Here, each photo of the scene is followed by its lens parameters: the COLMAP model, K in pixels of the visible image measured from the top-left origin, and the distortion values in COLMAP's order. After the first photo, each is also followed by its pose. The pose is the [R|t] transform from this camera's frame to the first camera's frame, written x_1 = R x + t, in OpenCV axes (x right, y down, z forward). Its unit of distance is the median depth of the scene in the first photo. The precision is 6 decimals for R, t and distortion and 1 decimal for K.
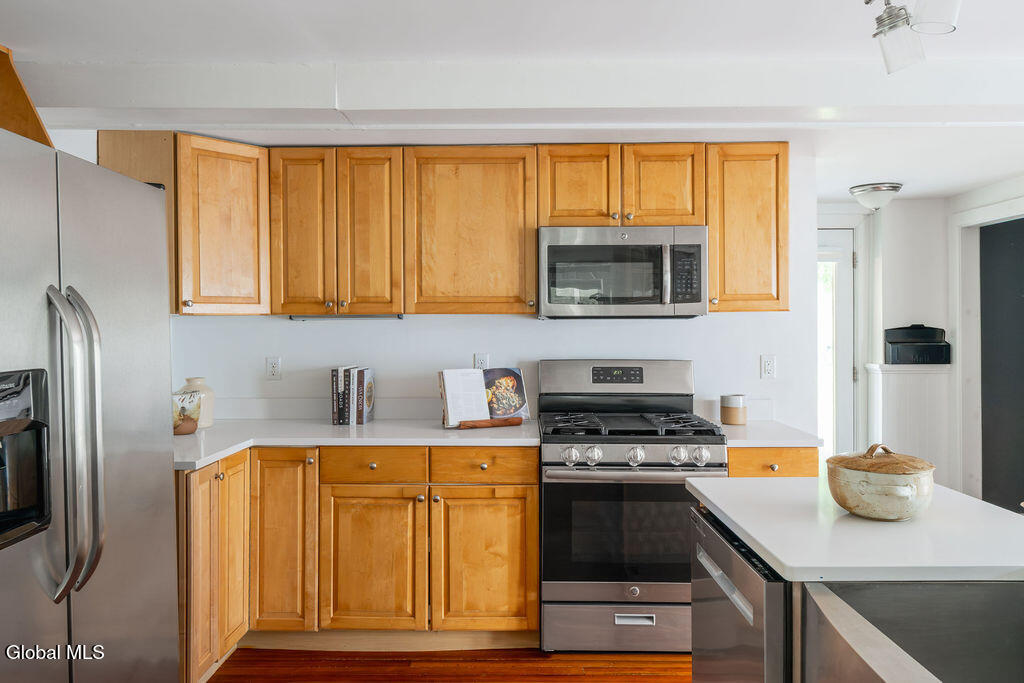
lens RADIAL K [[721.7, 0, 512.0], [0, 721.7, 341.5], [0, 0, 1]] dist [0.005893, 0.002306]
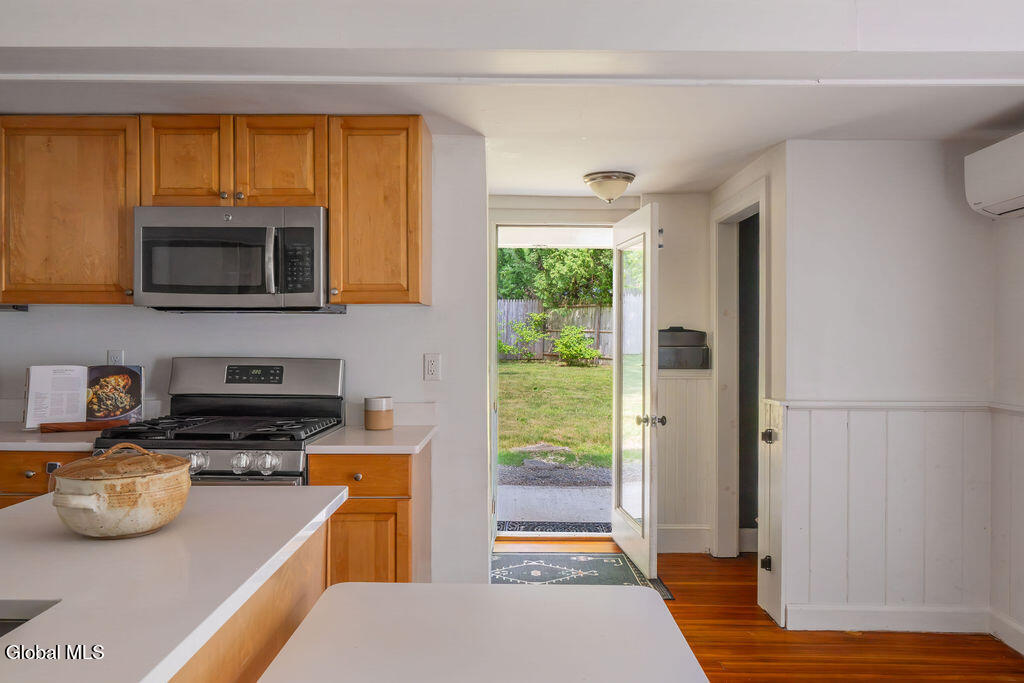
lens RADIAL K [[725.6, 0, 512.1], [0, 725.6, 360.2], [0, 0, 1]] dist [-0.000462, 0.000015]
pose [[0.999894, 0.007593, 0.012410, 0.486071], [-0.007693, 0.999938, 0.008004, 0.020089], [-0.012349, -0.008098, 0.999891, 0.095282]]
